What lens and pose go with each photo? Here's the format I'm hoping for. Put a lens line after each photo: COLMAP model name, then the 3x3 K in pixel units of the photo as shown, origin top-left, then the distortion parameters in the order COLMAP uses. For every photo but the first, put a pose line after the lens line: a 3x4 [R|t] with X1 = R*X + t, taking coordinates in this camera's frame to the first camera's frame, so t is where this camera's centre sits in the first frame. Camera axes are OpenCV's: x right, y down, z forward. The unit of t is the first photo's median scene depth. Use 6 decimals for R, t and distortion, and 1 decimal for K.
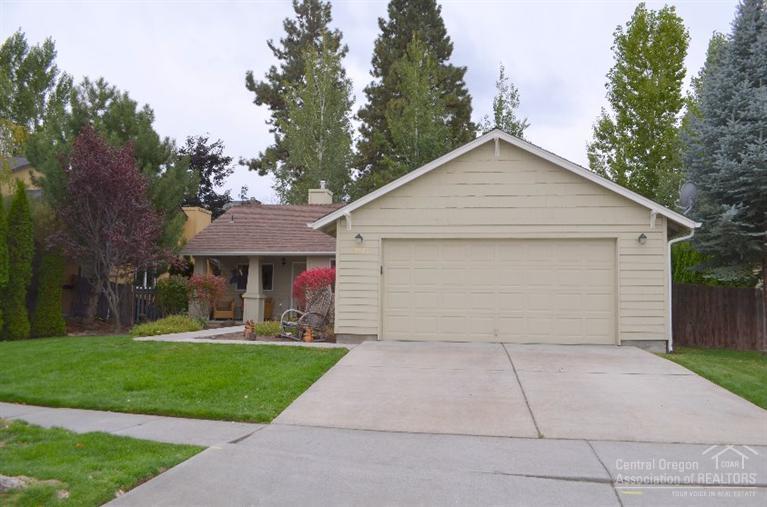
lens RADIAL K [[625.6, 0, 383.5], [0, 625.6, 253.5], [0, 0, 1]] dist [-0.073053, -0.003875]
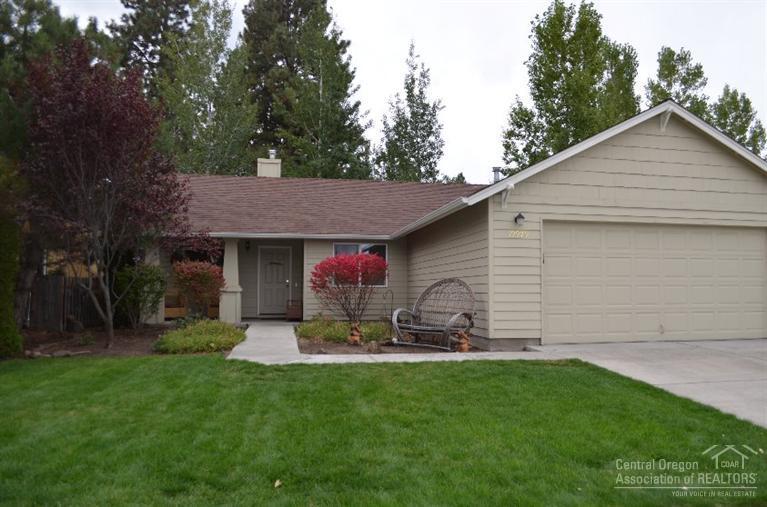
lens RADIAL K [[625.6, 0, 383.5], [0, 625.6, 253.5], [0, 0, 1]] dist [-0.073053, -0.003875]
pose [[0.938722, 0.009495, 0.344543, -0.195428], [-0.017440, 0.999649, 0.019968, 0.002847], [-0.344233, -0.024753, 0.938558, 0.130648]]
